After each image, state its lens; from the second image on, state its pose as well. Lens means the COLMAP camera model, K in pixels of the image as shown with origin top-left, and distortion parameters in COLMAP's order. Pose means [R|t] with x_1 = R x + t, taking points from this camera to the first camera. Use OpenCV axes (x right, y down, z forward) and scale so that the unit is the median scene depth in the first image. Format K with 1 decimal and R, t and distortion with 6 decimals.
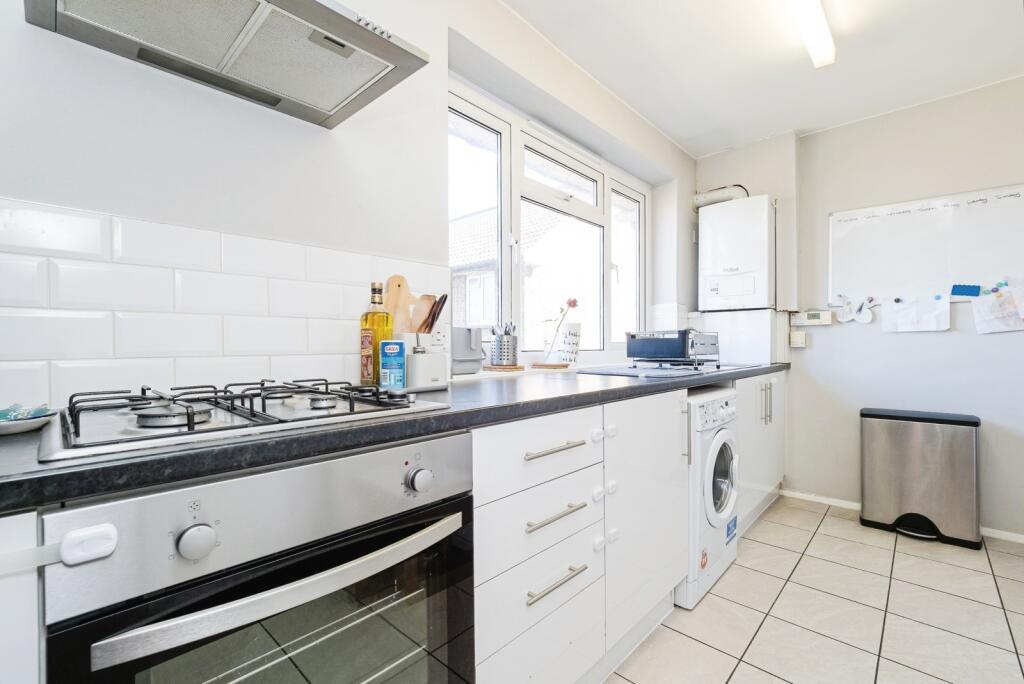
lens RADIAL K [[435.9, 0, 513.3], [0, 435.9, 345.9], [0, 0, 1]] dist [-0.001785, -0.000080]
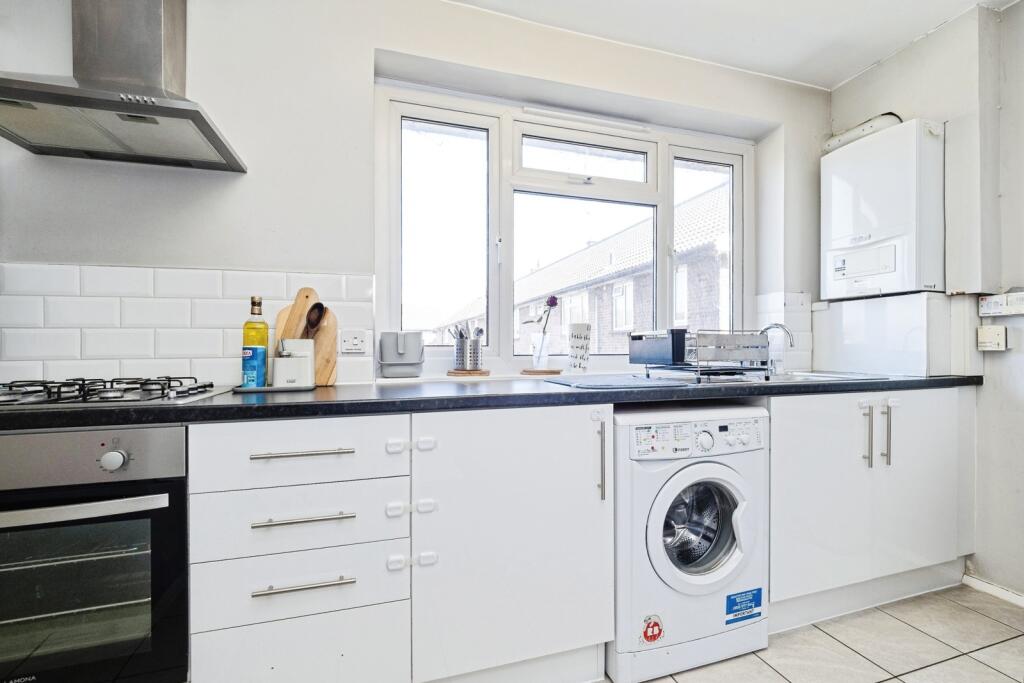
lens RADIAL K [[466.5, 0, 531.0], [0, 466.5, 342.5], [0, 0, 1]] dist [-0.002615, -0.000413]
pose [[0.880734, -0.009063, -0.473524, 0.521967], [0.002321, 0.999888, -0.014819, -0.000923], [0.473605, 0.011952, 0.880656, 0.139995]]
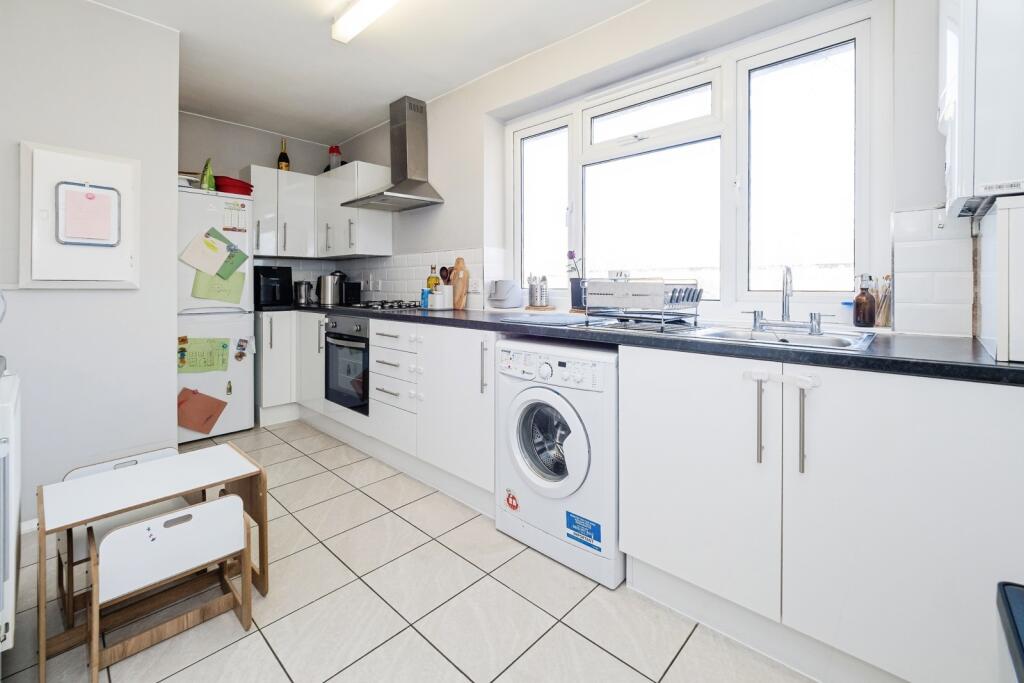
lens RADIAL K [[442.6, 0, 510.2], [0, 442.6, 281.9], [0, 0, 1]] dist [-0.000419, -0.000077]
pose [[-0.004542, -0.007299, -0.999963, 1.223209], [-0.005783, 0.999957, -0.007273, -0.019032], [0.999973, 0.005750, -0.004584, 0.814838]]
